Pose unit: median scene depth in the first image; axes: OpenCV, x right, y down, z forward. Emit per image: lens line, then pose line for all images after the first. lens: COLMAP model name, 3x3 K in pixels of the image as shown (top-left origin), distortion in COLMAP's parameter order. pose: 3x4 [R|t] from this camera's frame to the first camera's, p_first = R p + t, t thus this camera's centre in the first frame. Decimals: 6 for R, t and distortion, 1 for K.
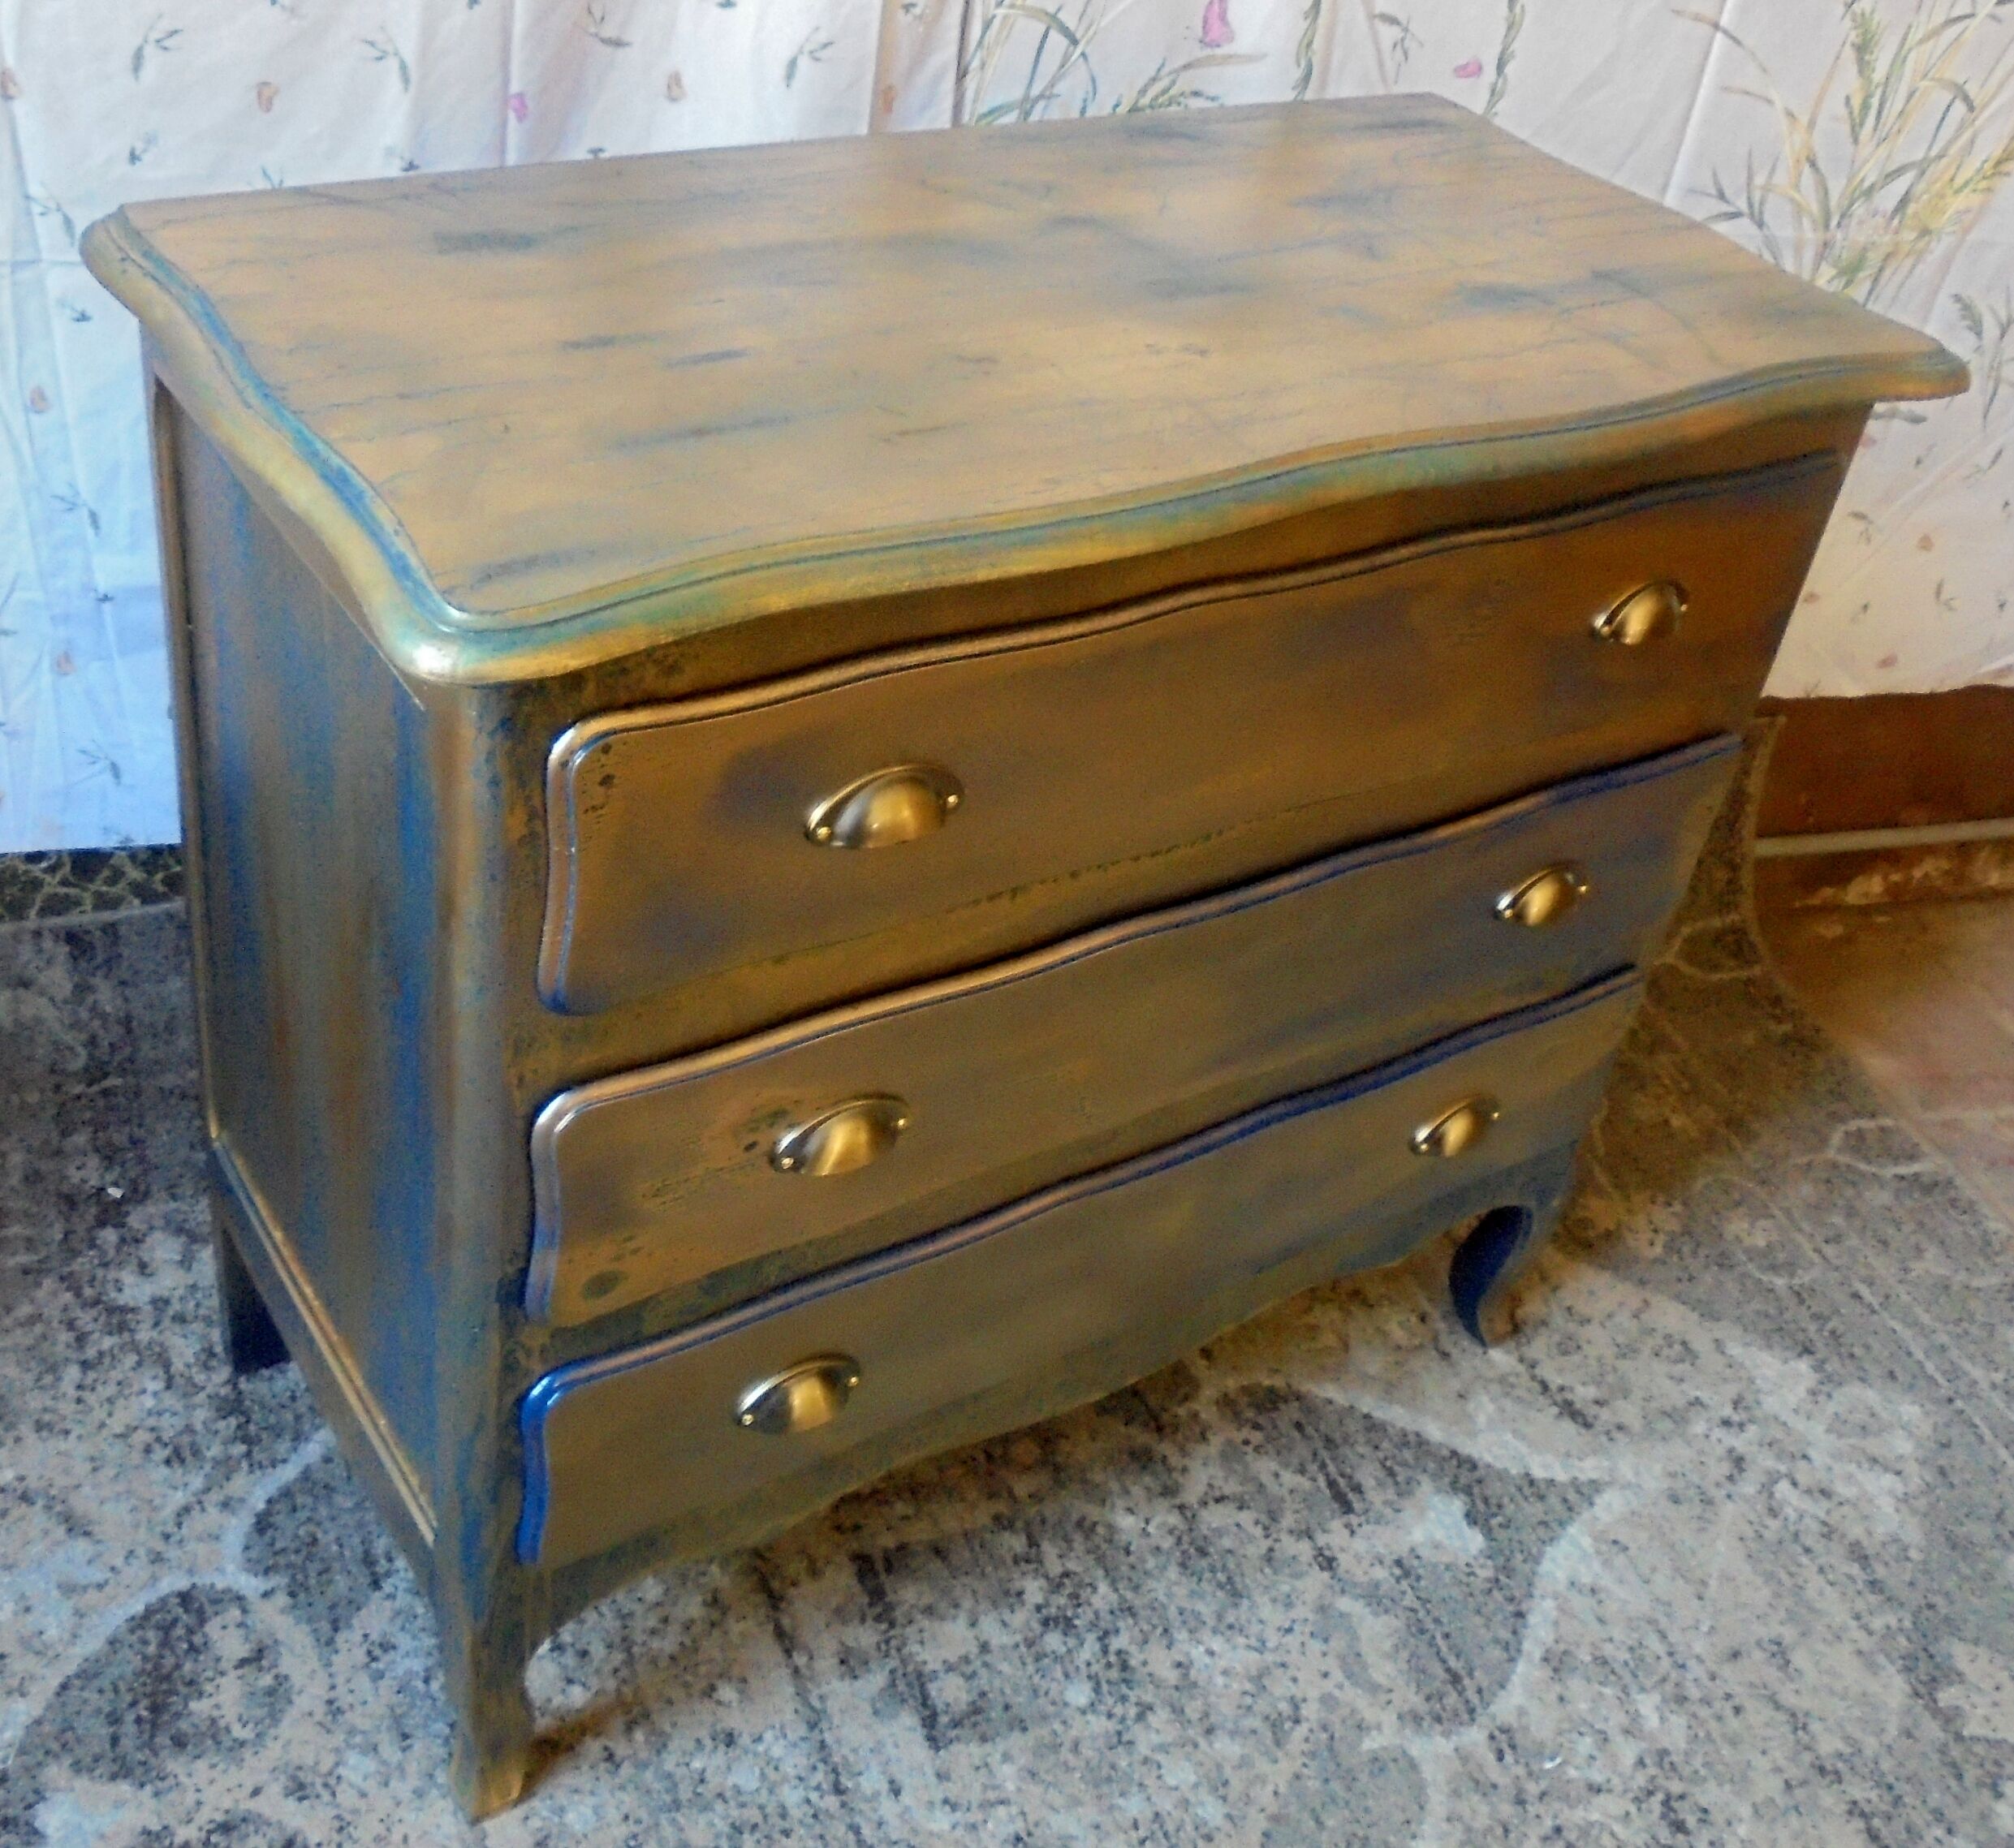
lens RADIAL K [[2276.4, 0, 924.3], [0, 2276.4, 904.6], [0, 0, 1]] dist [-0.123844, 0.107428]
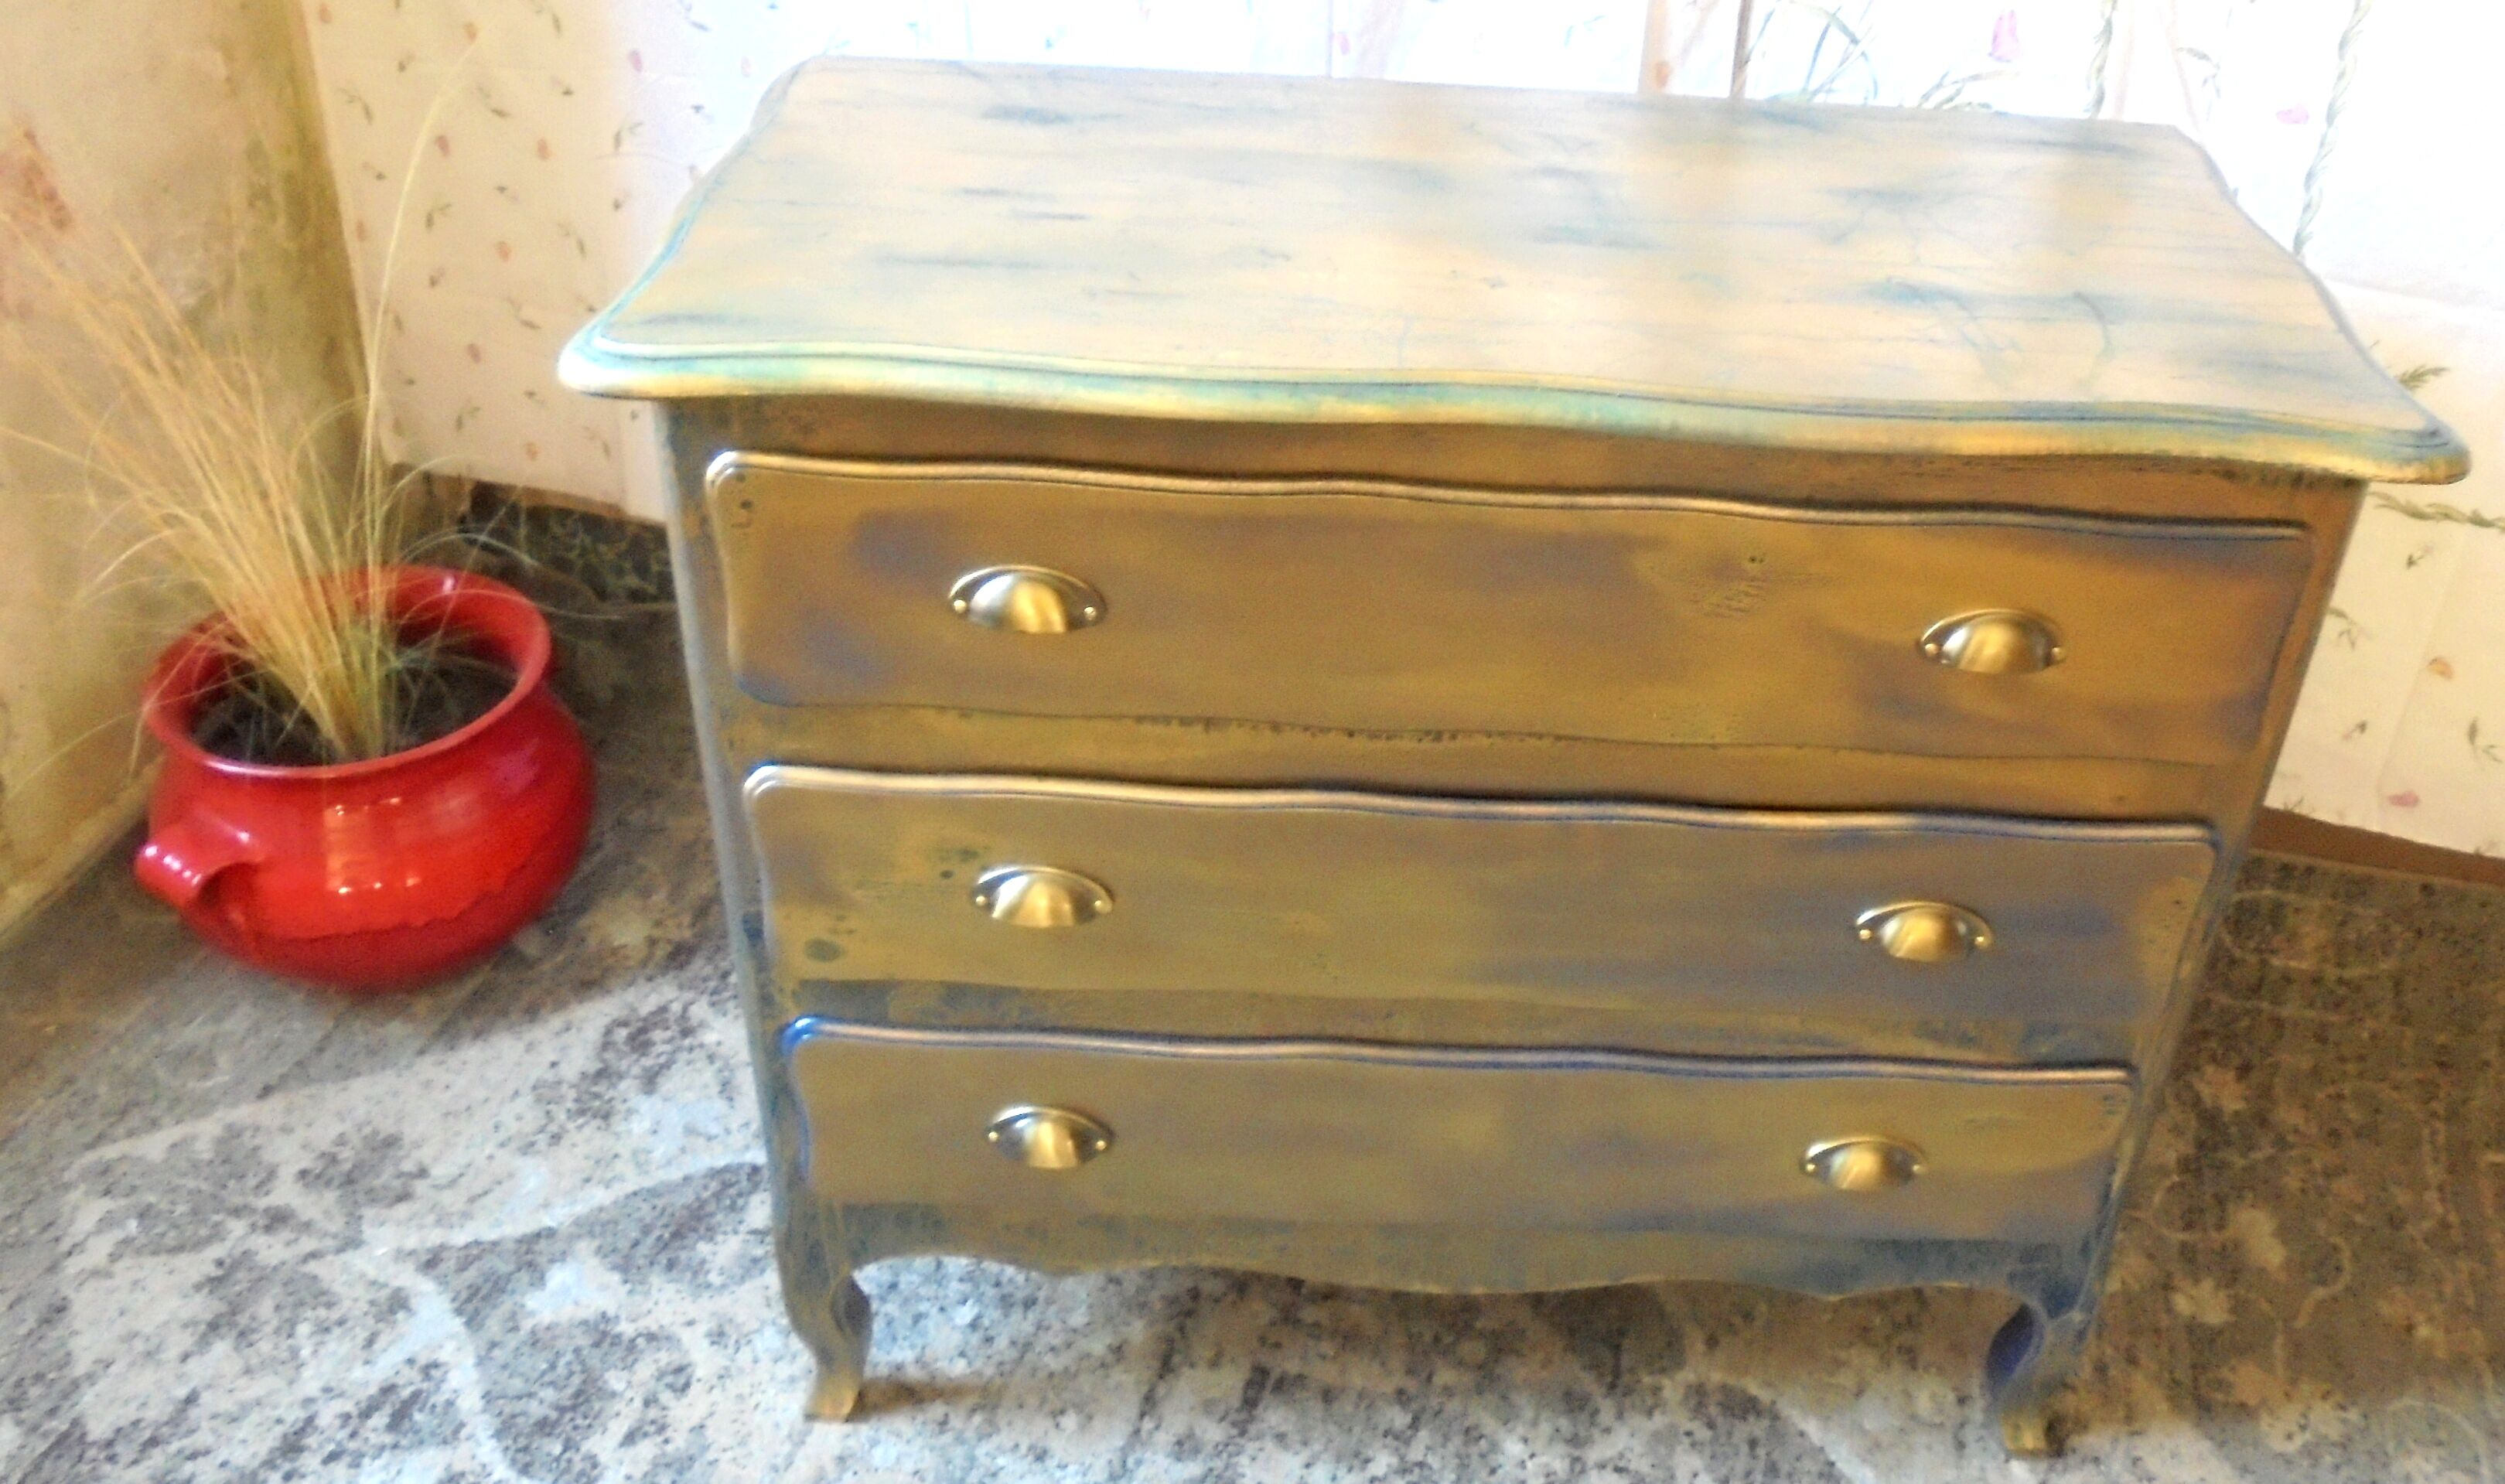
lens RADIAL K [[2165.4, 0, 1418.3], [0, 2165.4, 635.3], [0, 0, 1]] dist [-0.145854, 0.177393]
pose [[0.841591, 0.225113, -0.490968, 0.448557], [-0.280378, 0.959018, -0.040892, -0.024097], [0.461642, 0.172071, 0.870218, 0.092904]]
